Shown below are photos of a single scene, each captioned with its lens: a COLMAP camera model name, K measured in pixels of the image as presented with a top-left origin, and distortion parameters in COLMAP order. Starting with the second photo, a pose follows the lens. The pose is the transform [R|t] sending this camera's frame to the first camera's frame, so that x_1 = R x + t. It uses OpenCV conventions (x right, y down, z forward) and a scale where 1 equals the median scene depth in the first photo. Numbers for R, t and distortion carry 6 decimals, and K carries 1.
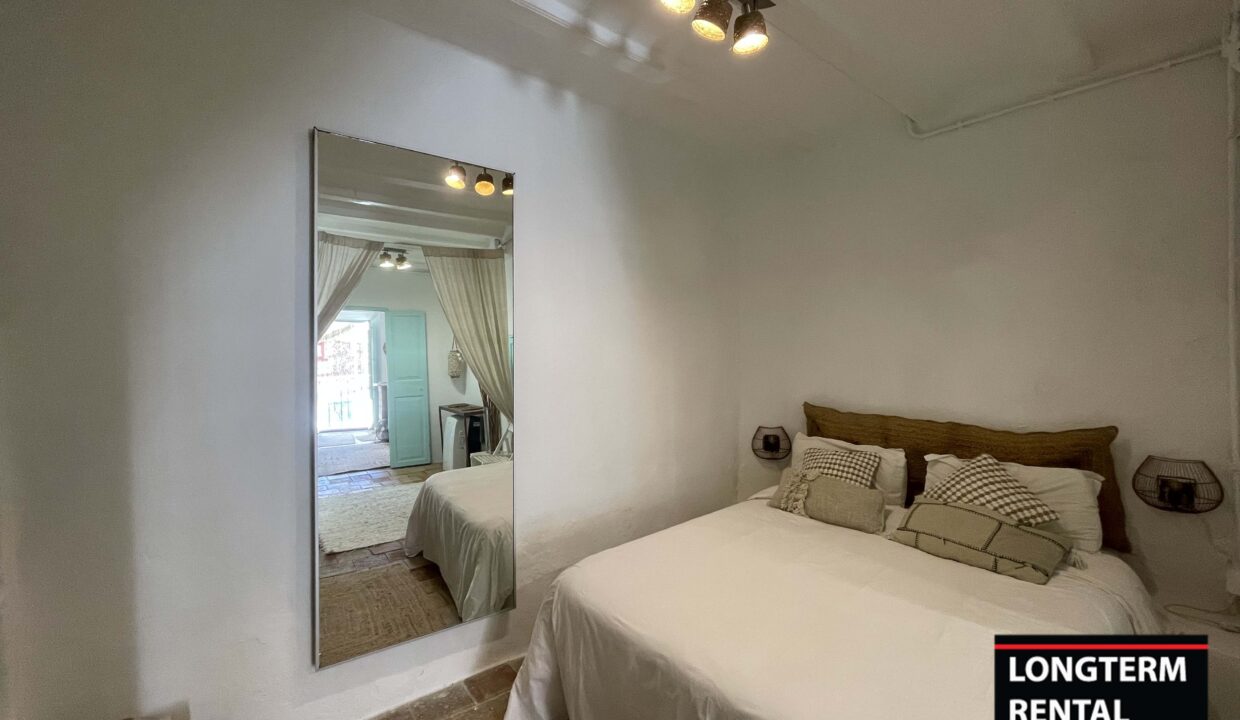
lens RADIAL K [[500.3, 0, 619.0], [0, 500.3, 353.6], [0, 0, 1]] dist [-0.006525, 0.001971]
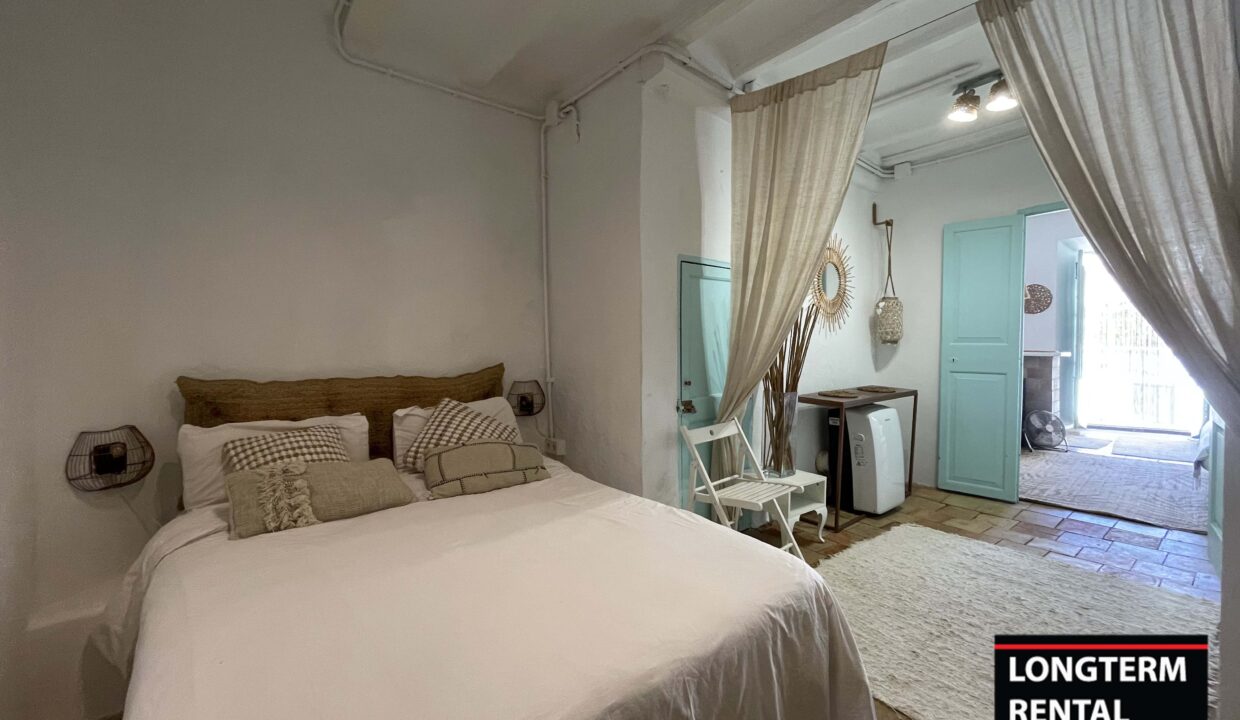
lens RADIAL K [[500.3, 0, 618.7], [0, 500.3, 359.7], [0, 0, 1]] dist [-0.006525, 0.001971]
pose [[0.010867, -0.026611, 0.999587, -0.308859], [0.025380, 0.999331, 0.026328, 0.094958], [-0.999619, 0.025083, 0.011535, 0.580659]]
